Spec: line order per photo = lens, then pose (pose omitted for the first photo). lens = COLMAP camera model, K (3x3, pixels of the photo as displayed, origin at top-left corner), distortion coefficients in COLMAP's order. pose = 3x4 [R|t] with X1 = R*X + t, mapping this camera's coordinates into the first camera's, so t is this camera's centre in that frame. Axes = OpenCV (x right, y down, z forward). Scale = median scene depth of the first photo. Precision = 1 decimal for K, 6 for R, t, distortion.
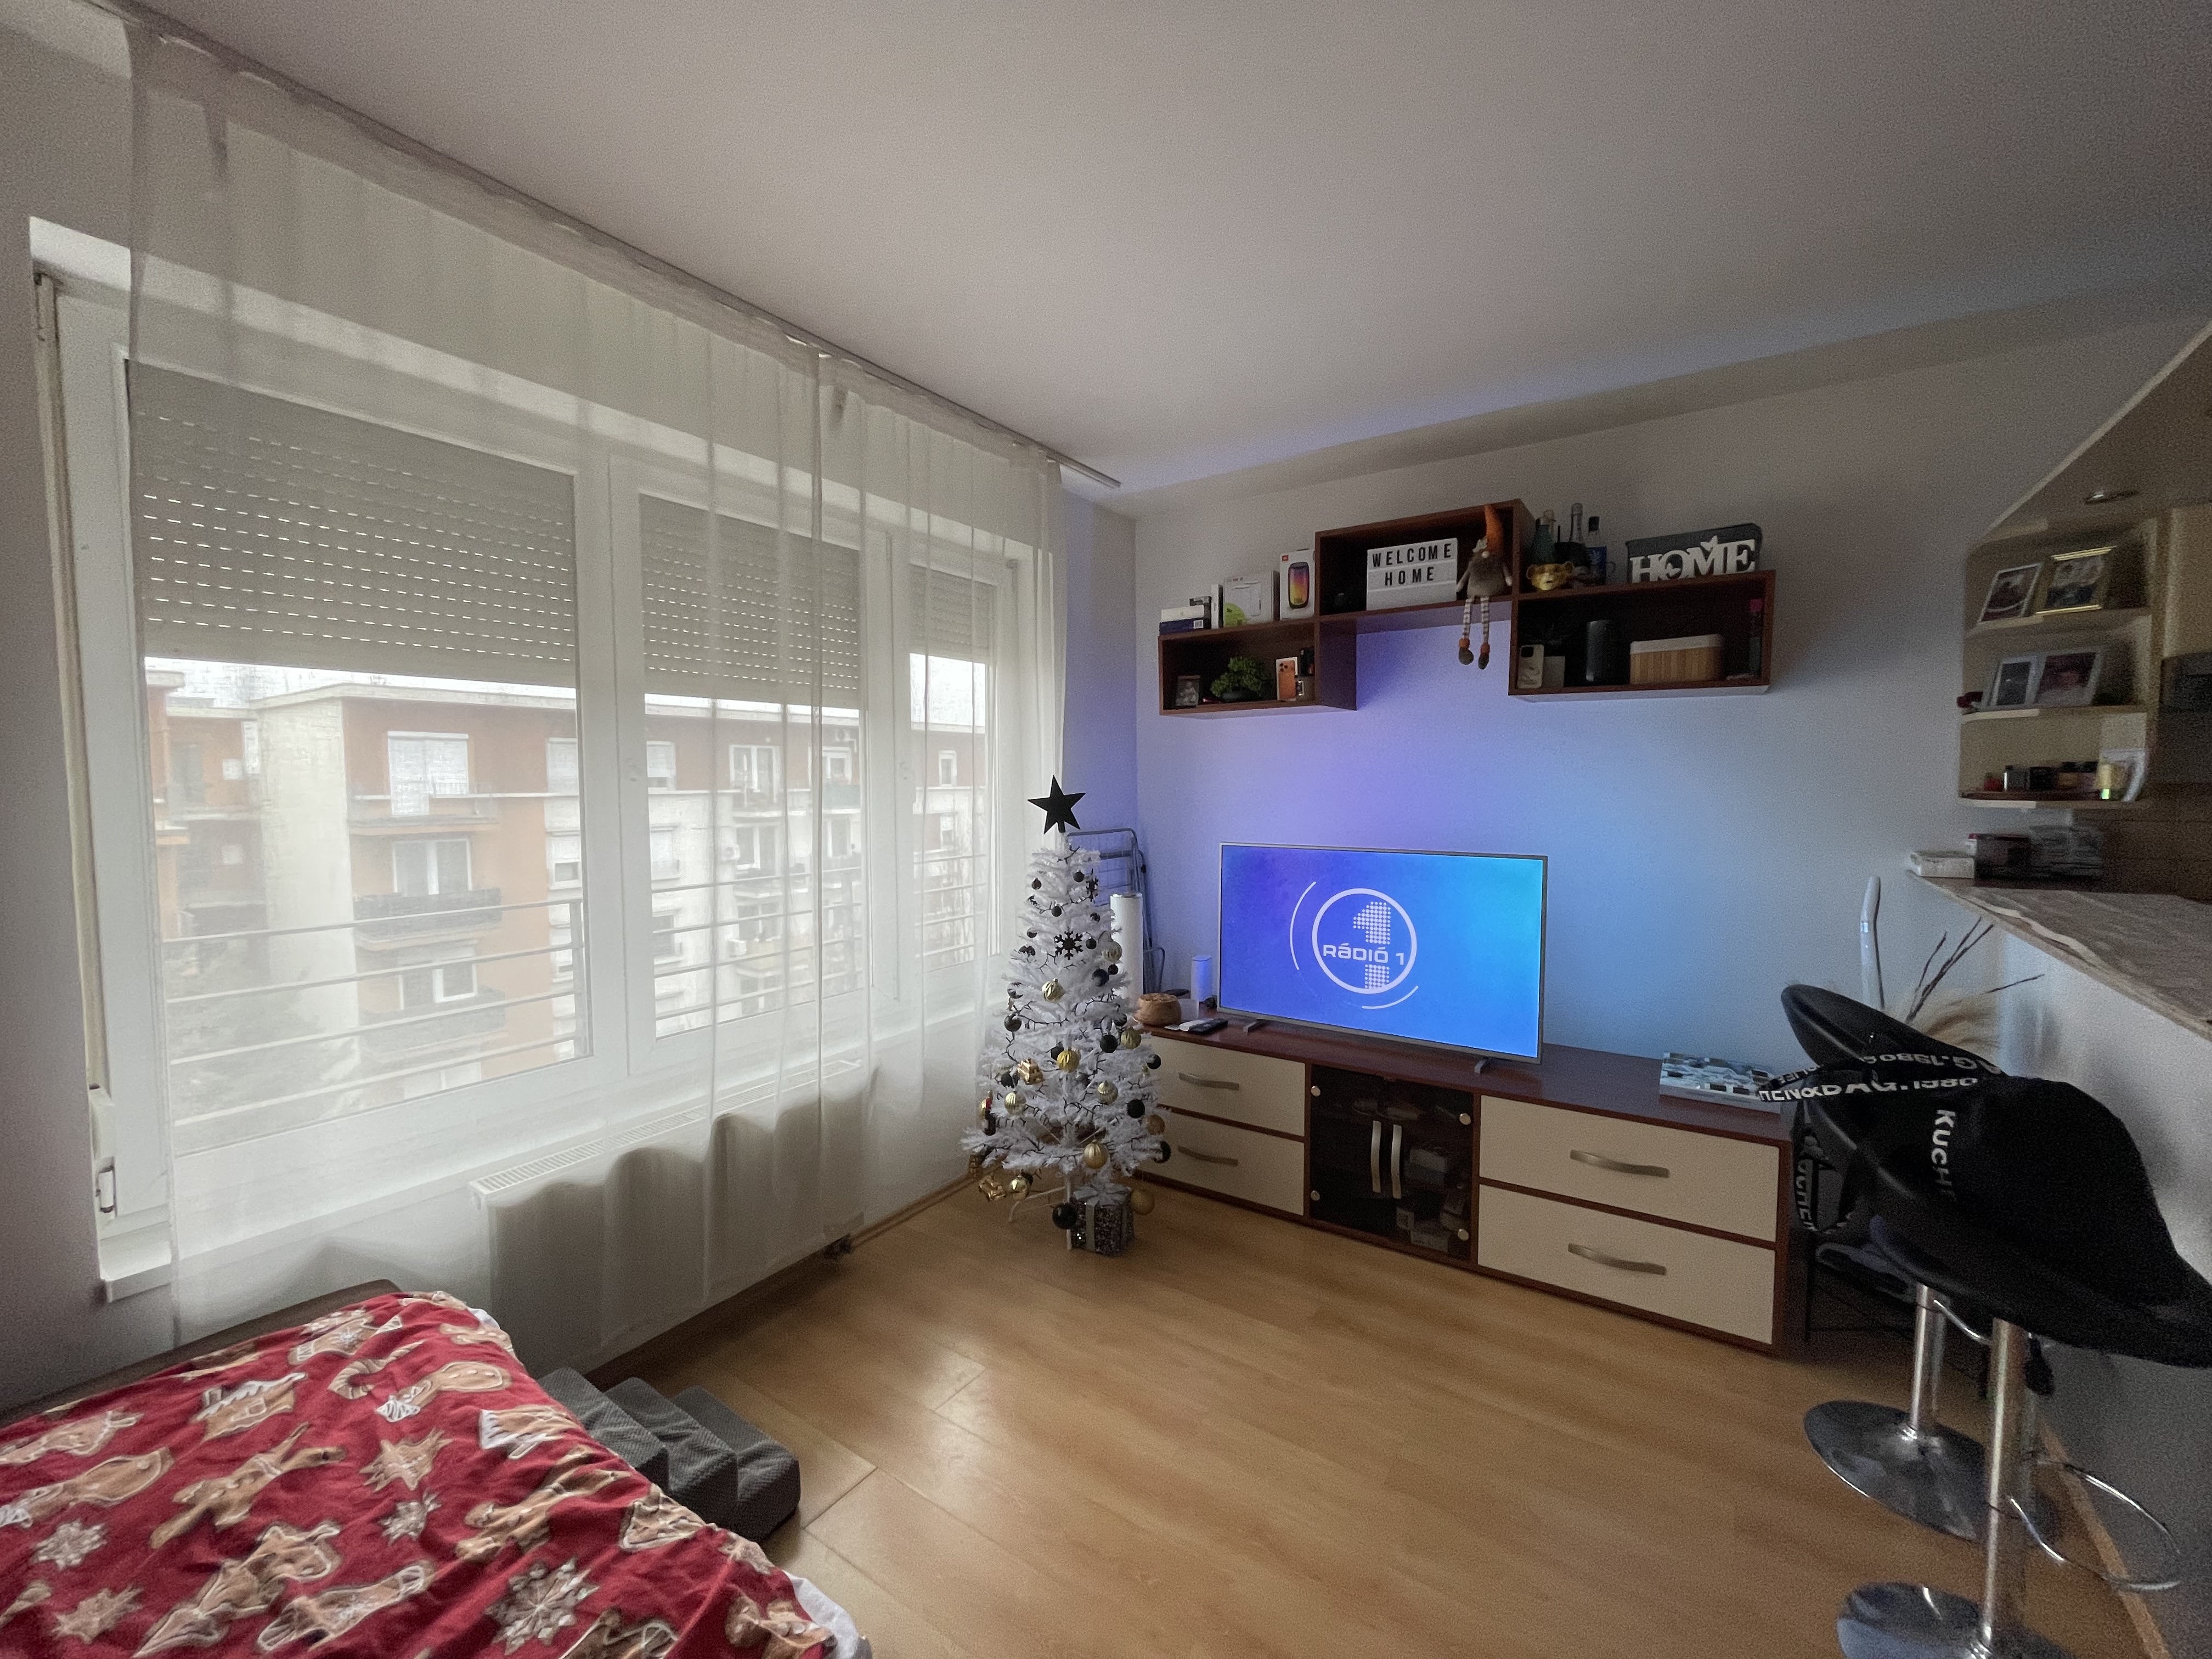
lens RADIAL K [[884.4, 0, 1100.1], [0, 884.4, 832.0], [0, 0, 1]] dist [-0.001379, -0.000793]
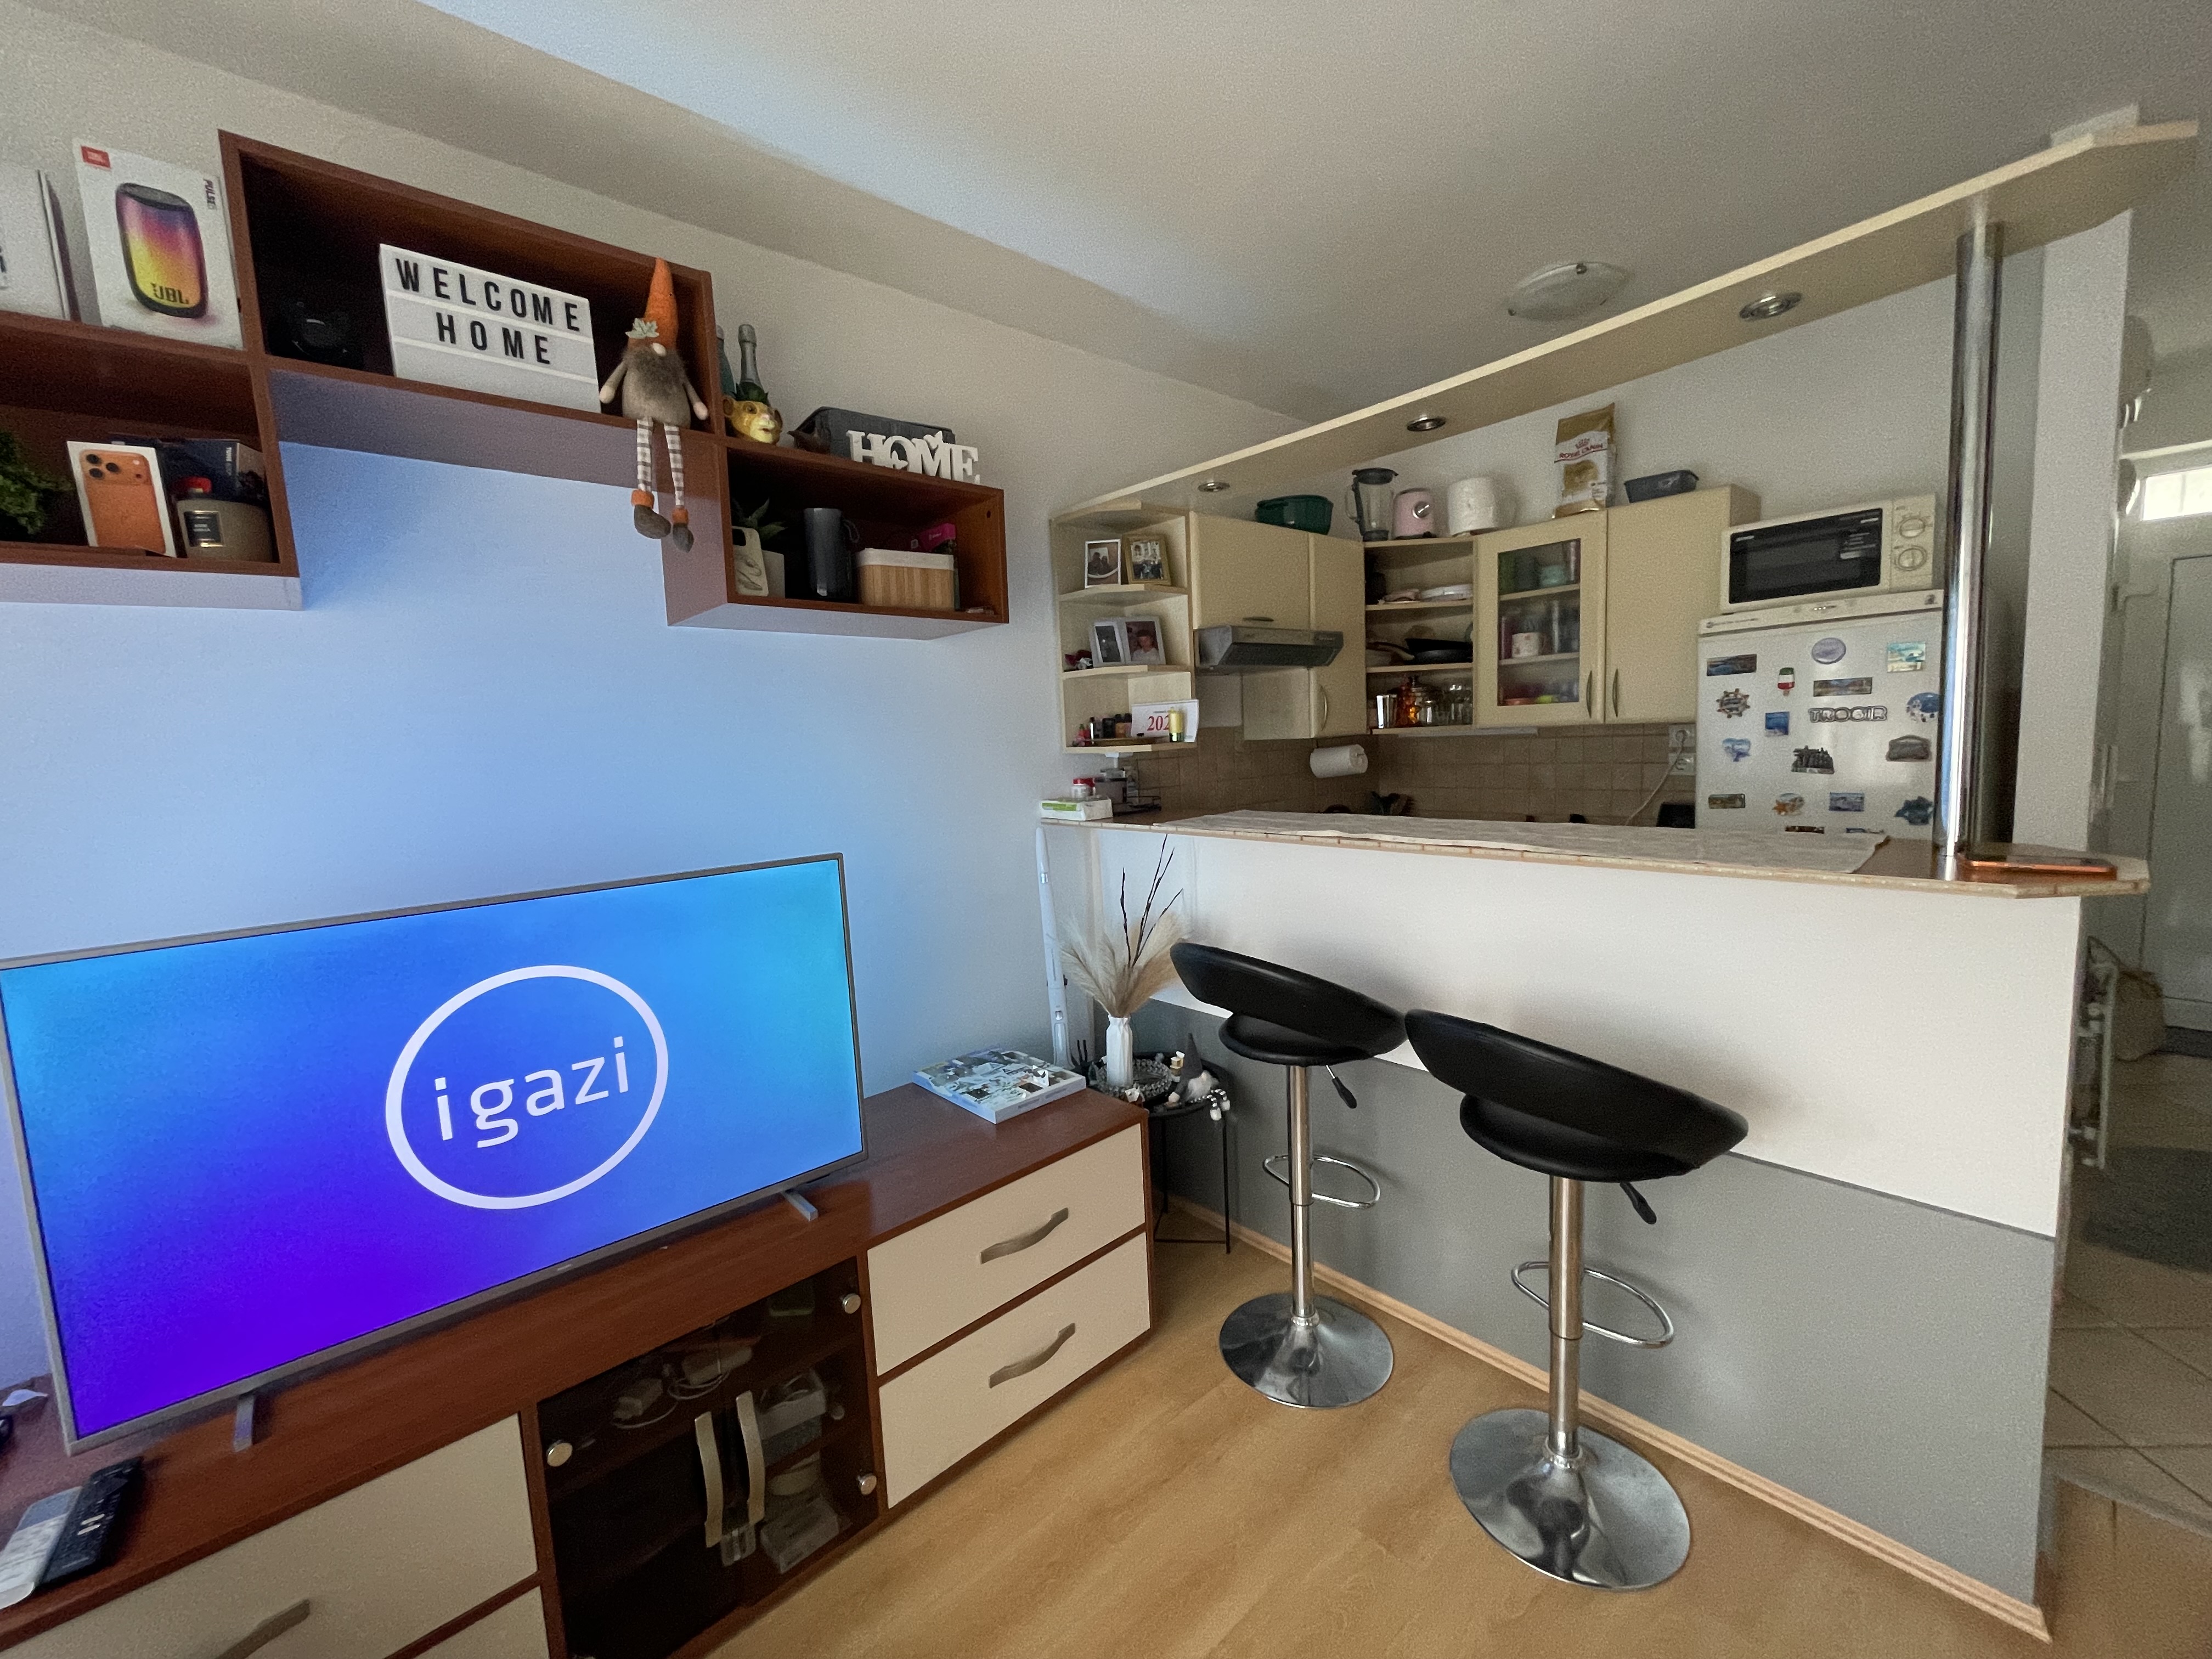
lens RADIAL K [[884.4, 0, 1100.1], [0, 884.4, 832.0], [0, 0, 1]] dist [-0.001379, -0.000793]
pose [[0.251543, -0.113077, 0.961218, -0.075041], [0.105919, 0.990403, 0.088793, -0.024229], [-0.962033, 0.079476, 0.261105, 0.586717]]
